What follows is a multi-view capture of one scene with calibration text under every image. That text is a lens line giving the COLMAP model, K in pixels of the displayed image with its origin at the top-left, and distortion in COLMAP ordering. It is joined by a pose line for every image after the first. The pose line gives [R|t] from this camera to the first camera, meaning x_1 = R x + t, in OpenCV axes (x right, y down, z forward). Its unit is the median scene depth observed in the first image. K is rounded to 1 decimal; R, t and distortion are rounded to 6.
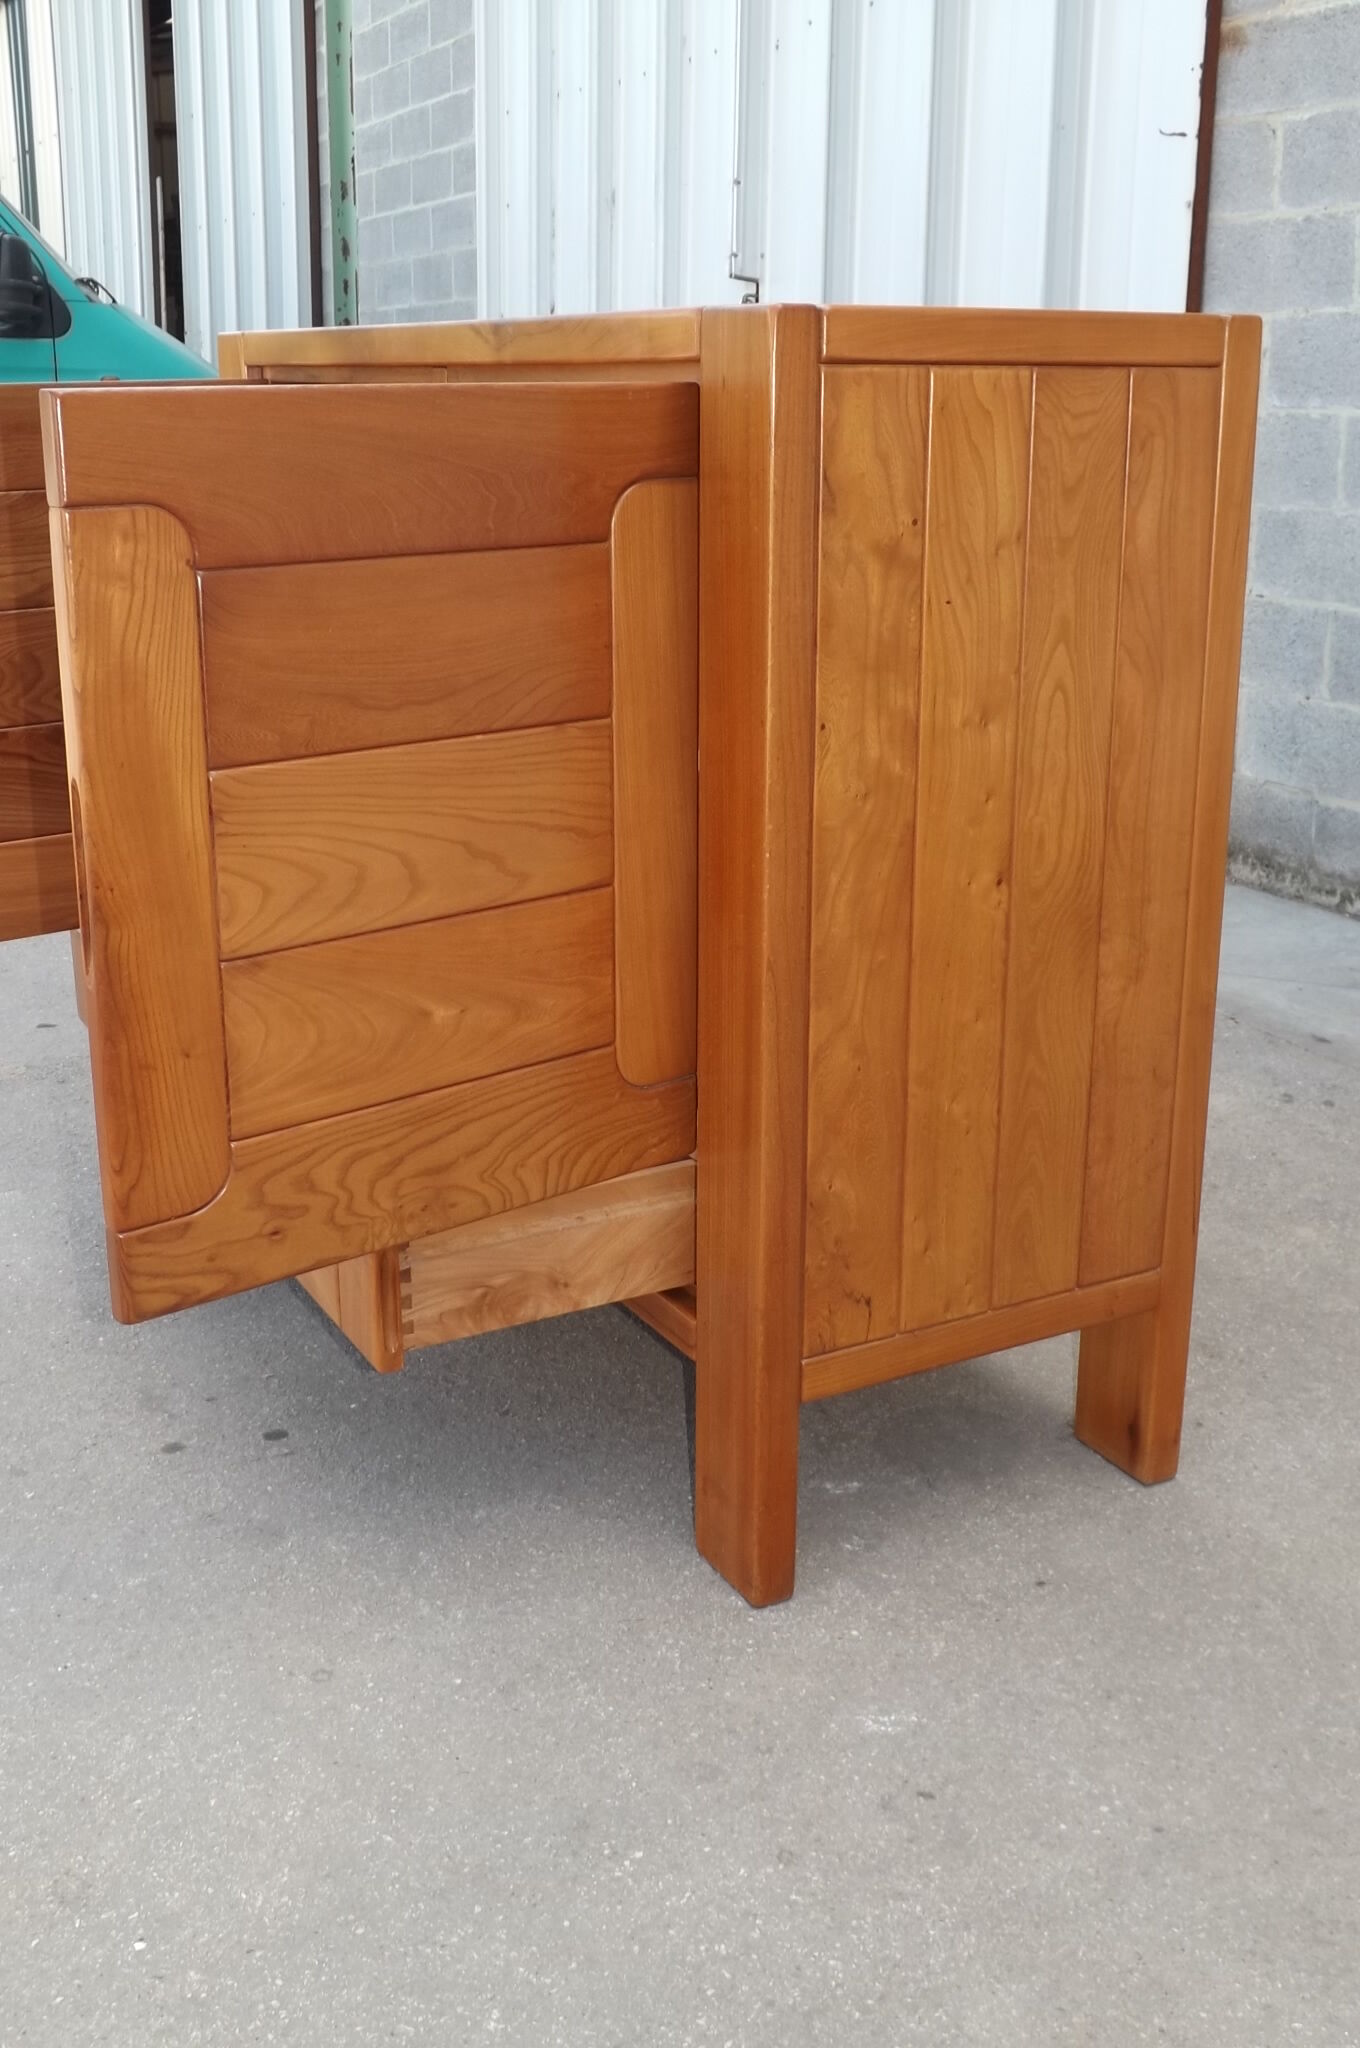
lens RADIAL K [[2094.4, 0, 631.8], [0, 2094.4, 973.5], [0, 0, 1]] dist [-0.038070, -0.003578]
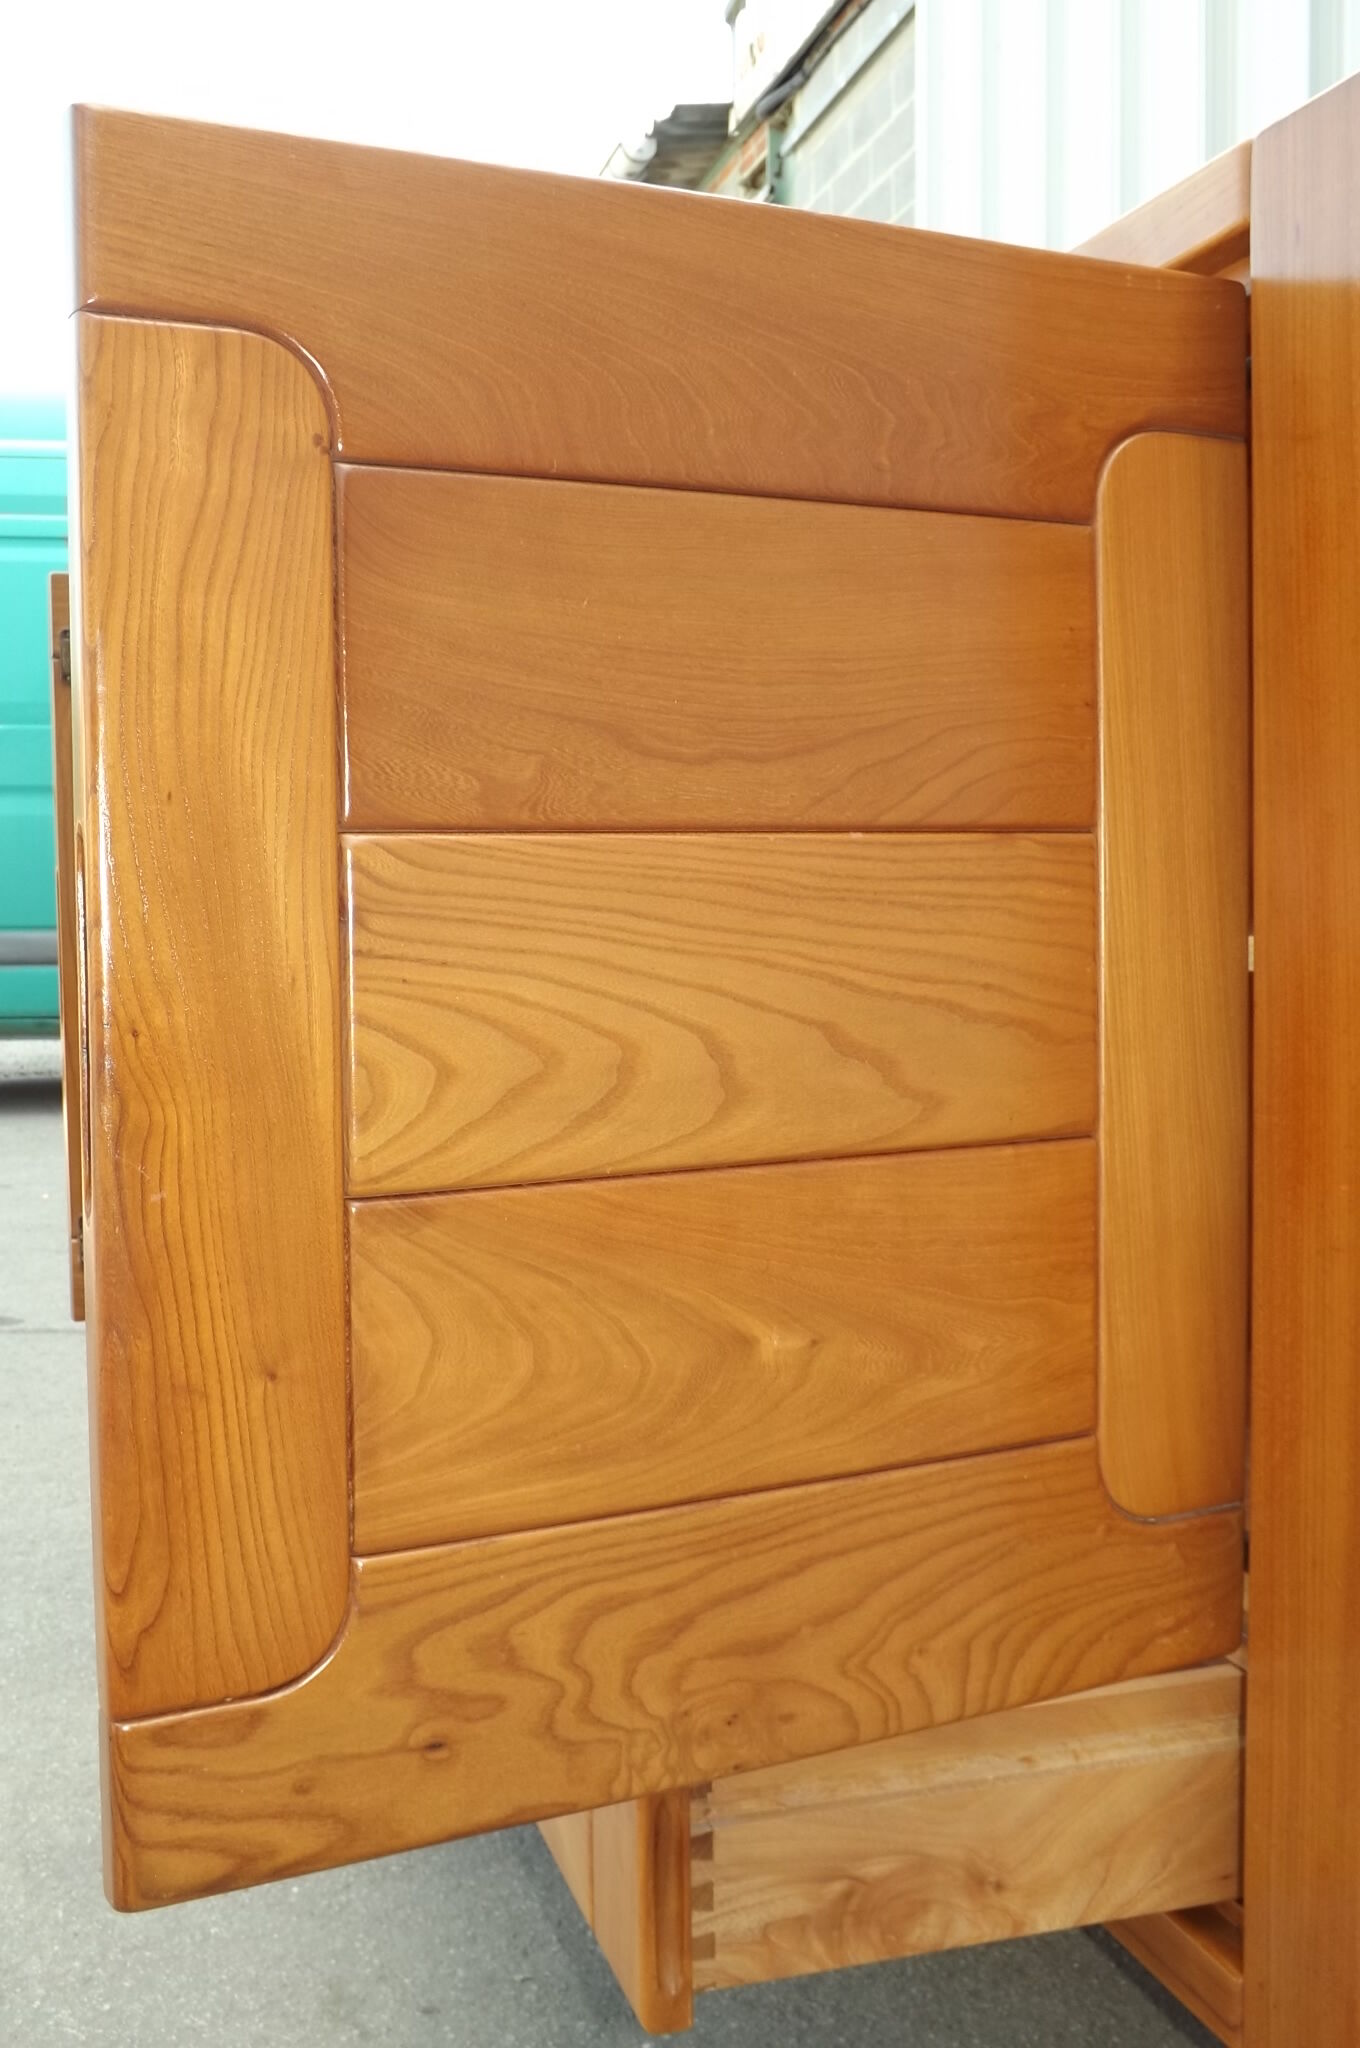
lens RADIAL K [[2094.4, 0, 631.8], [0, 2094.4, 973.5], [0, 0, 1]] dist [-0.038070, -0.003578]
pose [[0.978699, 0.004174, -0.205259, -0.016635], [-0.052260, 0.971925, -0.229416, 0.051681], [0.198539, 0.235256, 0.951440, 0.454857]]
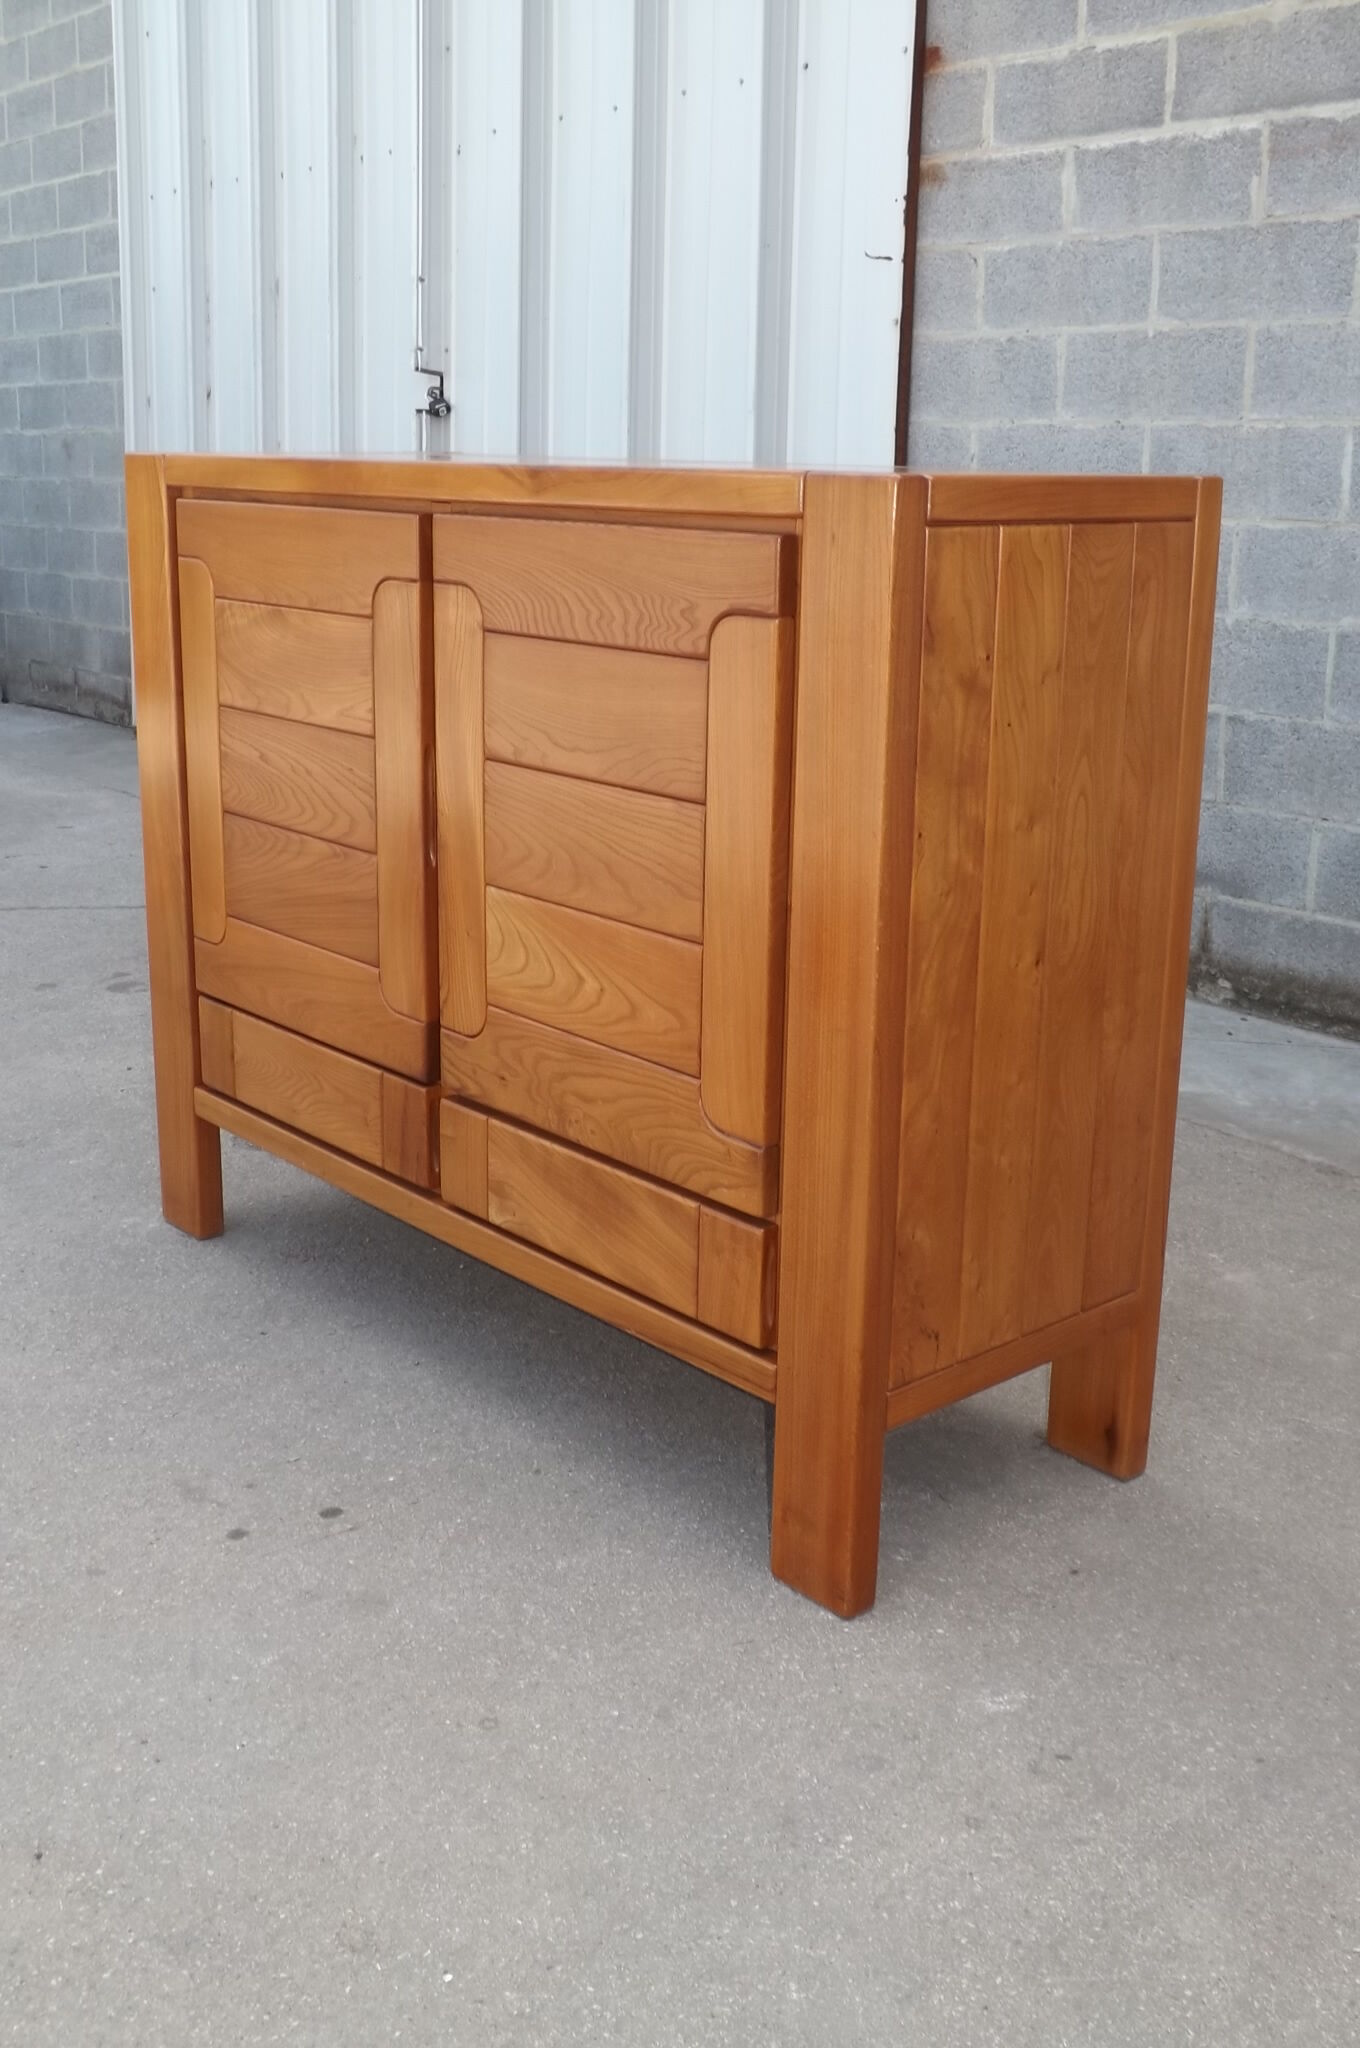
lens RADIAL K [[2094.4, 0, 631.8], [0, 2094.4, 973.5], [0, 0, 1]] dist [-0.038070, -0.003578]
pose [[0.022947, 0.252160, -0.967414, 1.206721], [-0.299597, 0.924930, 0.233980, -0.308779], [0.953790, 0.284465, 0.096771, 0.887204]]
